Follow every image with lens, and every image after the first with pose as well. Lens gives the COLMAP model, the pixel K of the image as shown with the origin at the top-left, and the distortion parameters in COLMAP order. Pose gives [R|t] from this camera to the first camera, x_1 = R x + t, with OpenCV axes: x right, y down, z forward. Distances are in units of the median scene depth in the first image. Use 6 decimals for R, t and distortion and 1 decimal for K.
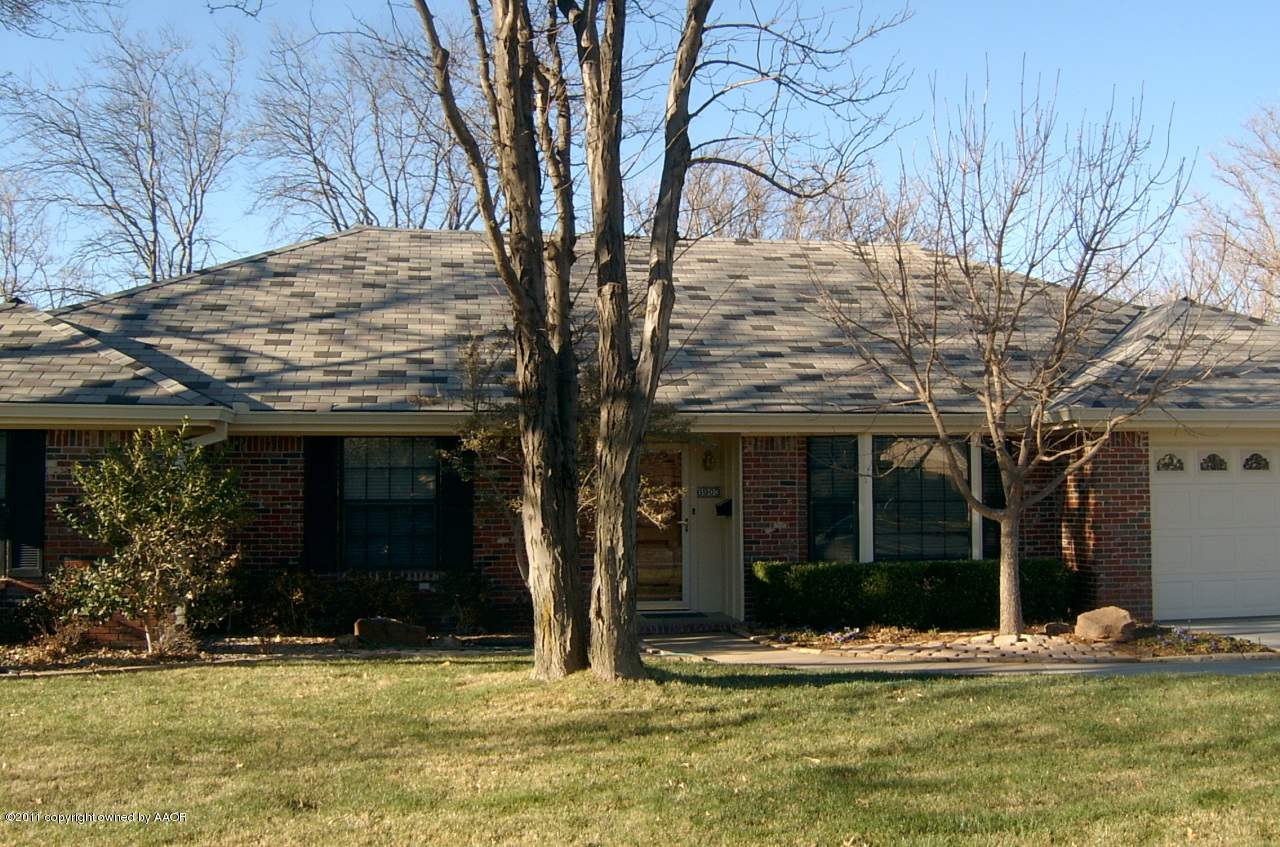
lens RADIAL K [[1401.0, 0, 640.0], [0, 1401.0, 423.5], [0, 0, 1]] dist [-0.141817, 0.032696]
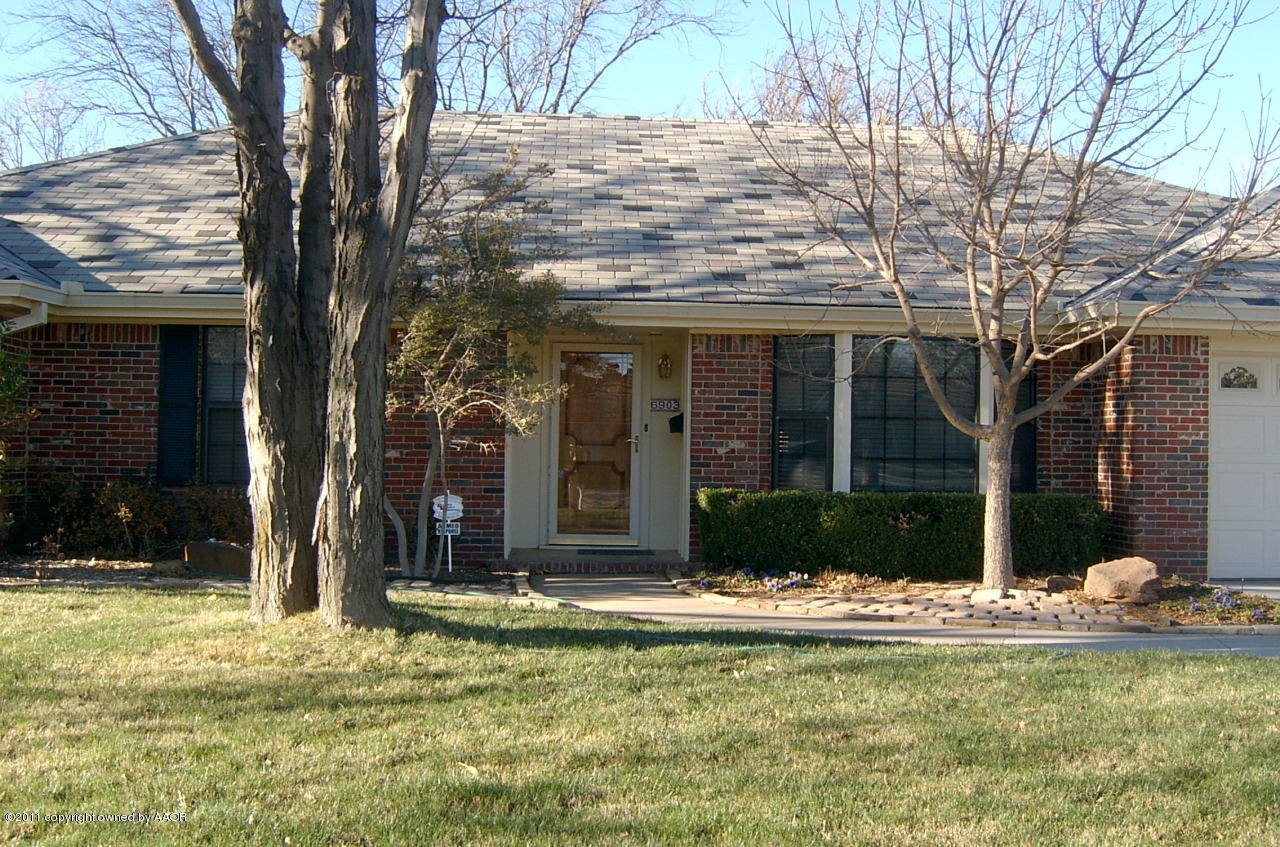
lens RADIAL K [[1390.2, 0, 640.0], [0, 1390.2, 423.5], [0, 0, 1]] dist [-0.129146, 0.025302]
pose [[0.993969, 0.021108, -0.107611, 0.146329], [-0.016968, 0.999086, 0.039244, 0.033480], [0.108341, -0.037182, 0.993418, 0.217314]]
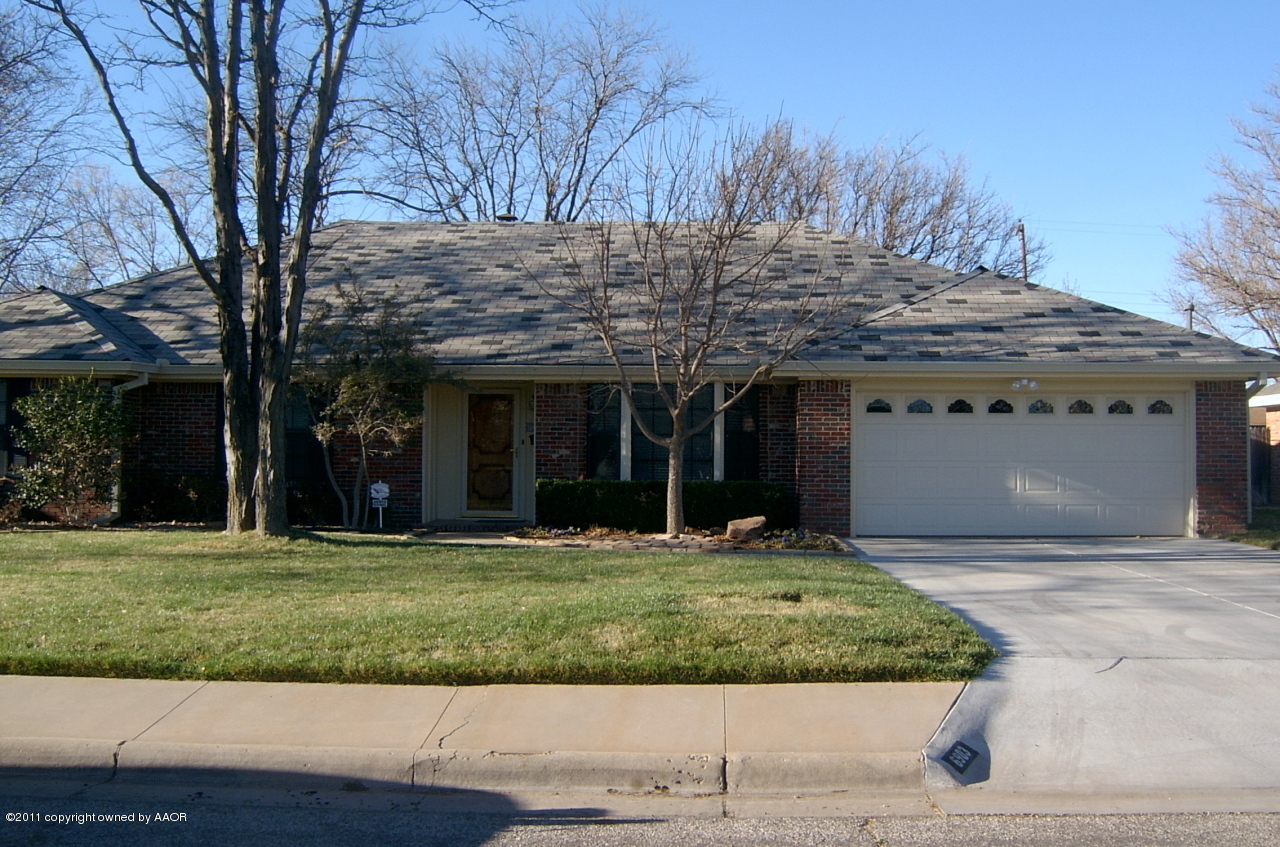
lens RADIAL K [[1401.0, 0, 640.0], [0, 1401.0, 423.5], [0, 0, 1]] dist [-0.141817, 0.032696]
pose [[0.977274, 0.008239, -0.211819, 0.495235], [-0.002332, 0.999602, 0.028122, 0.010875], [0.211967, -0.026989, 0.976904, -0.282008]]
